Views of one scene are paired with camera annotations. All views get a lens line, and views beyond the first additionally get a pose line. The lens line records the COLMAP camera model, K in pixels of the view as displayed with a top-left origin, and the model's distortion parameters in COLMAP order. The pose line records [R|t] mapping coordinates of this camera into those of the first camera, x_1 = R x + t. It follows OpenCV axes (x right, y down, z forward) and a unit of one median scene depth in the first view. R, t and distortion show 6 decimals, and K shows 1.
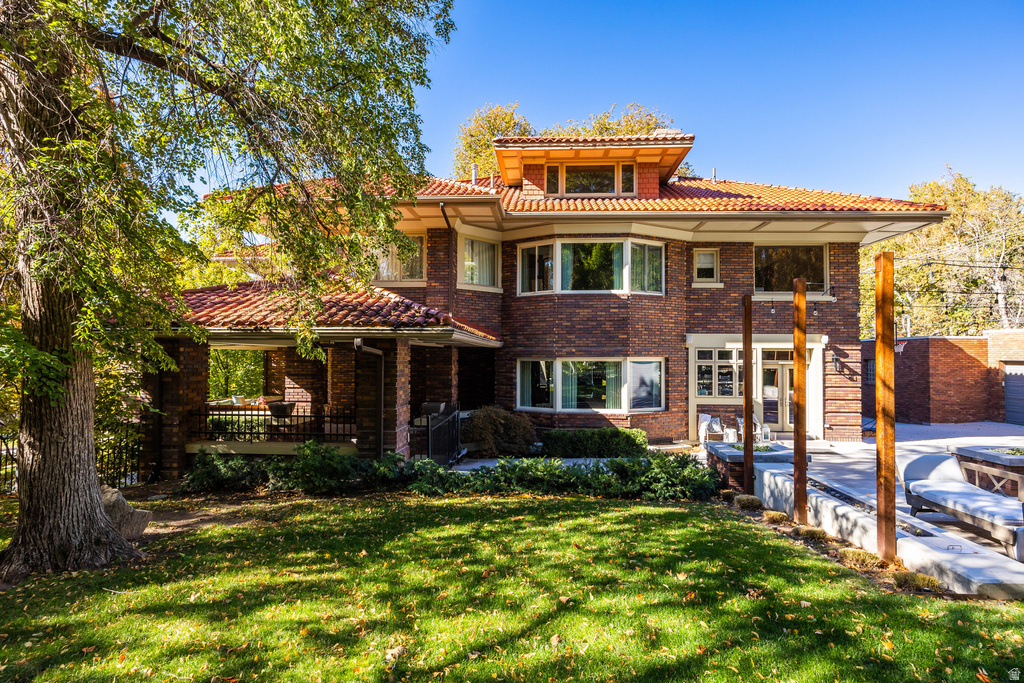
lens RADIAL K [[529.6, 0, 512.0], [0, 529.6, 341.5], [0, 0, 1]] dist [-0.004687, 0.000106]
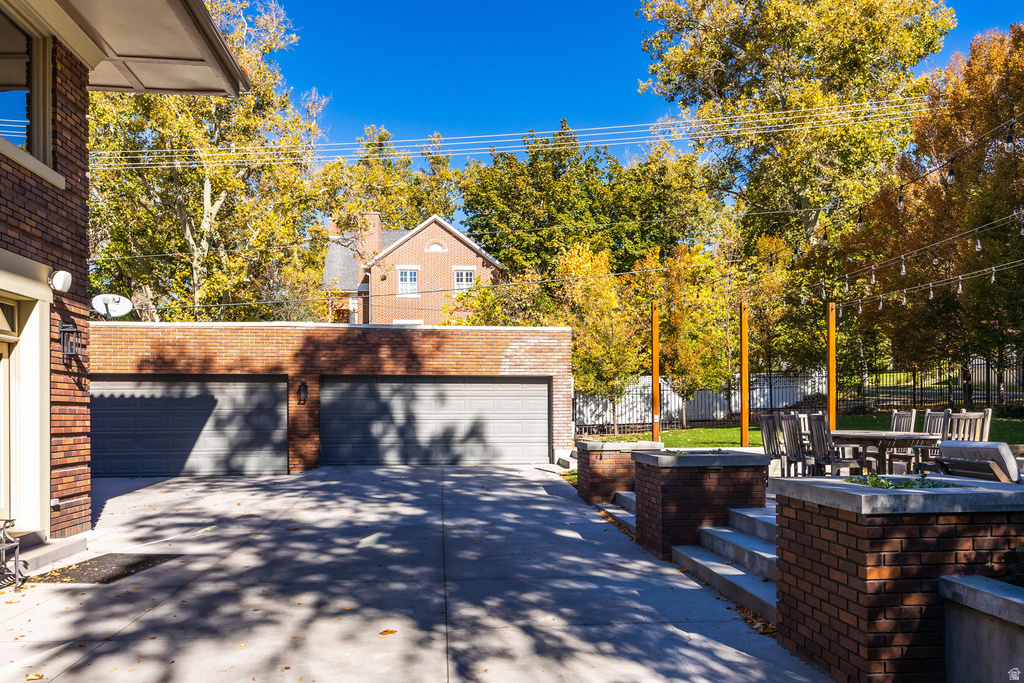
lens RADIAL K [[798.1, 0, 510.5], [0, 798.1, 413.4], [0, 0, 1]] dist [-0.004268, -0.000559]
pose [[-0.162160, -0.000358, 0.986764, -0.051143], [-0.021893, 0.999755, -0.003235, 0.092047], [-0.986522, -0.022128, -0.162128, 0.786296]]
